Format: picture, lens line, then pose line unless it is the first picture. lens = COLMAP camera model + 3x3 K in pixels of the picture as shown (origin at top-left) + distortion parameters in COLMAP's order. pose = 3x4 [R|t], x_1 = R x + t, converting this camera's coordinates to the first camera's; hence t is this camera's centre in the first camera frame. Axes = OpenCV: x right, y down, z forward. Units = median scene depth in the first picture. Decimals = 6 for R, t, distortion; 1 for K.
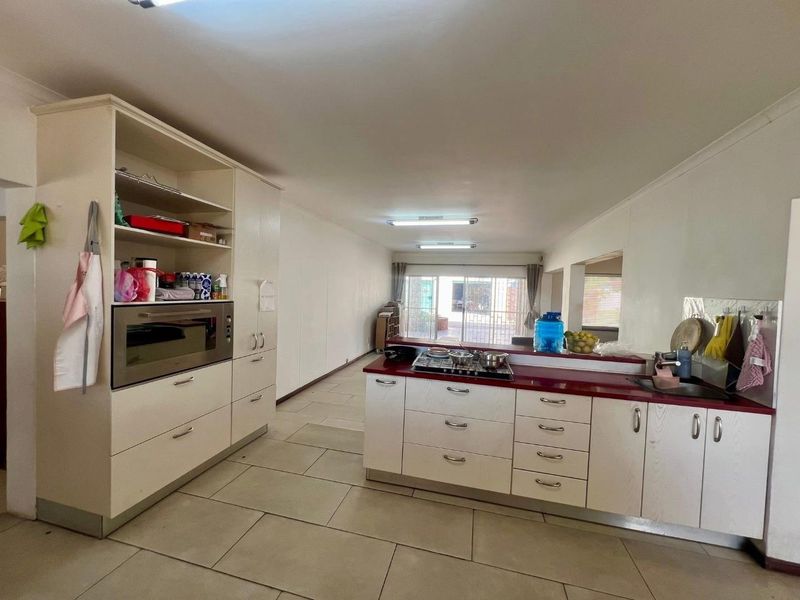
lens RADIAL K [[324.3, 0, 400.0], [0, 324.3, 300.0], [0, 0, 1]] dist [-0.002305, -0.000209]
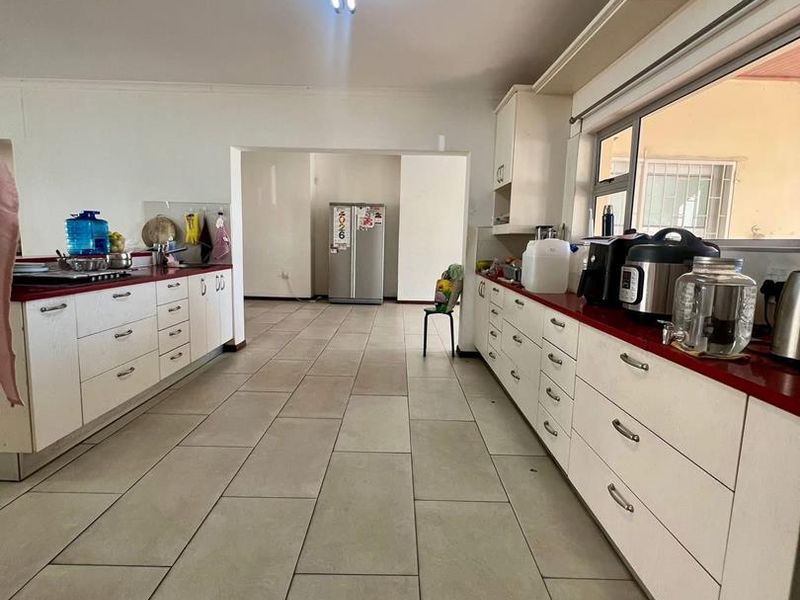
lens RADIAL K [[428.1, 0, 400.0], [0, 428.1, 300.0], [0, 0, 1]] dist [-0.006776, -0.000893]
pose [[-0.252221, -0.172759, 0.952123, -1.102889], [-0.002267, 0.984037, 0.177949, 0.082021], [-0.967667, 0.042724, -0.248586, 0.547913]]
